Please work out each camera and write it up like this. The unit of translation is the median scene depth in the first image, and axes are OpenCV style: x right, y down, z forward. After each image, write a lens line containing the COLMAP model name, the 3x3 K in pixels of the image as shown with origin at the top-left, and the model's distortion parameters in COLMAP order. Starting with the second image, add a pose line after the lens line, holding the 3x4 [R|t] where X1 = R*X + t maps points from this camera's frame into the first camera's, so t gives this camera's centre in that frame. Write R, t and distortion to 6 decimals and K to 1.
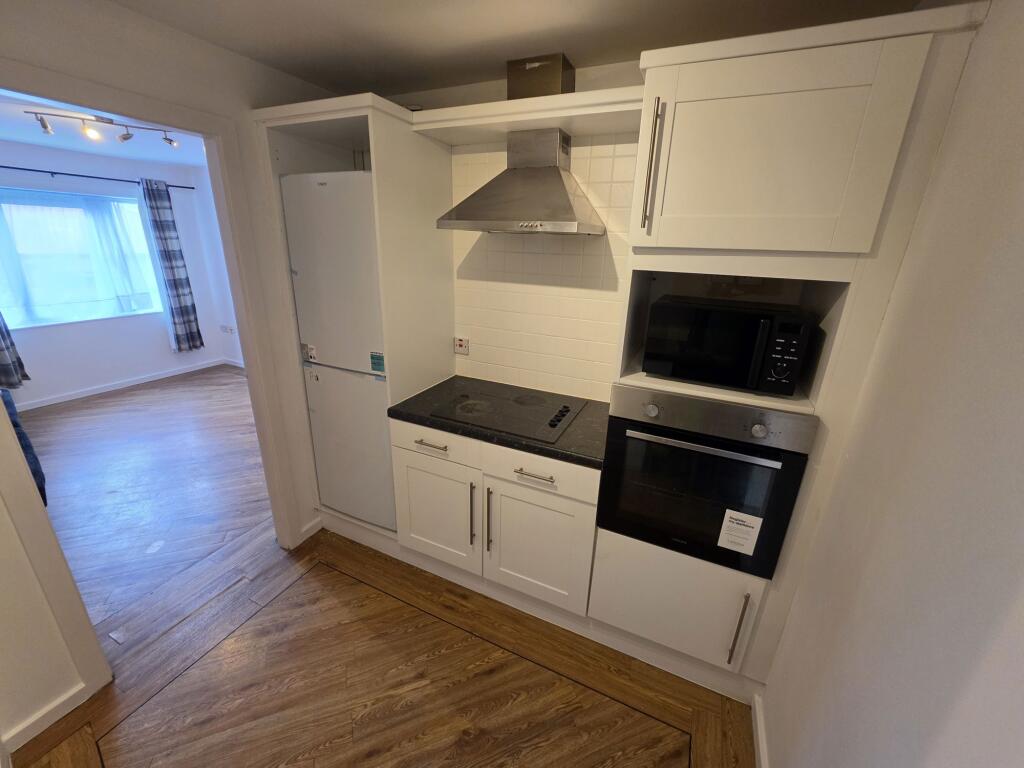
lens RADIAL K [[414.0, 0, 508.6], [0, 414.0, 383.8], [0, 0, 1]] dist [0.017660, 0.000253]
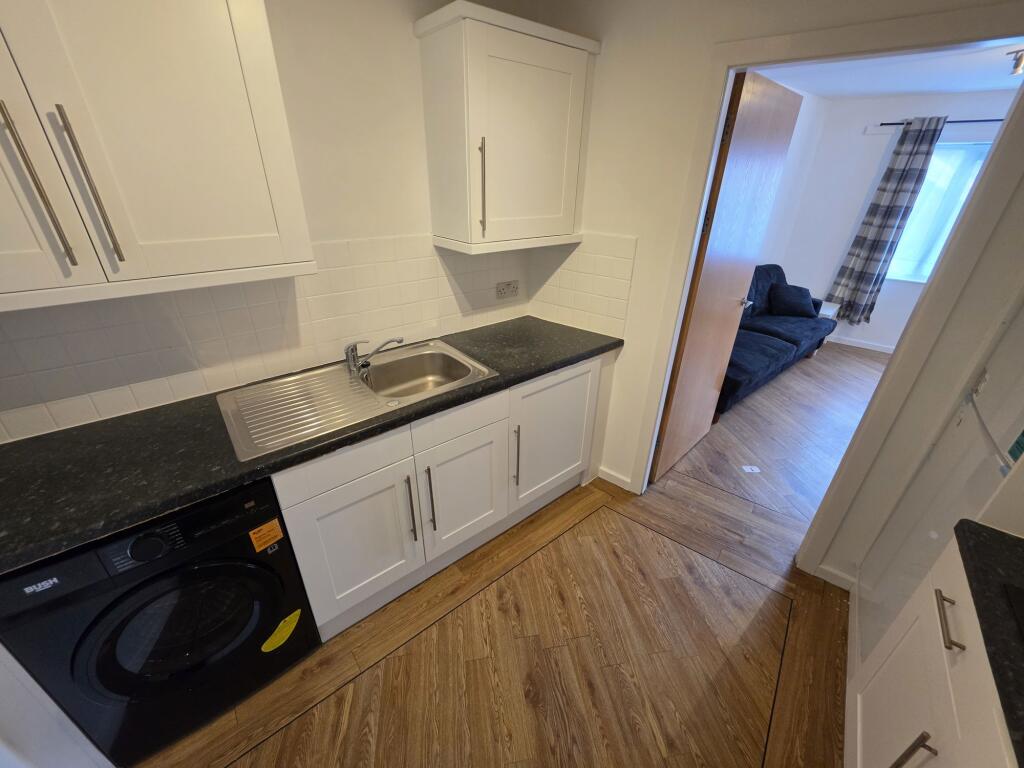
lens RADIAL K [[414.0, 0, 512.2], [0, 414.0, 379.8], [0, 0, 1]] dist [0.017660, 0.000253]
pose [[-0.200071, 0.420452, -0.884981, 0.286102], [-0.353847, 0.811275, 0.465430, -0.159069], [0.913654, 0.406267, -0.013537, 0.438906]]
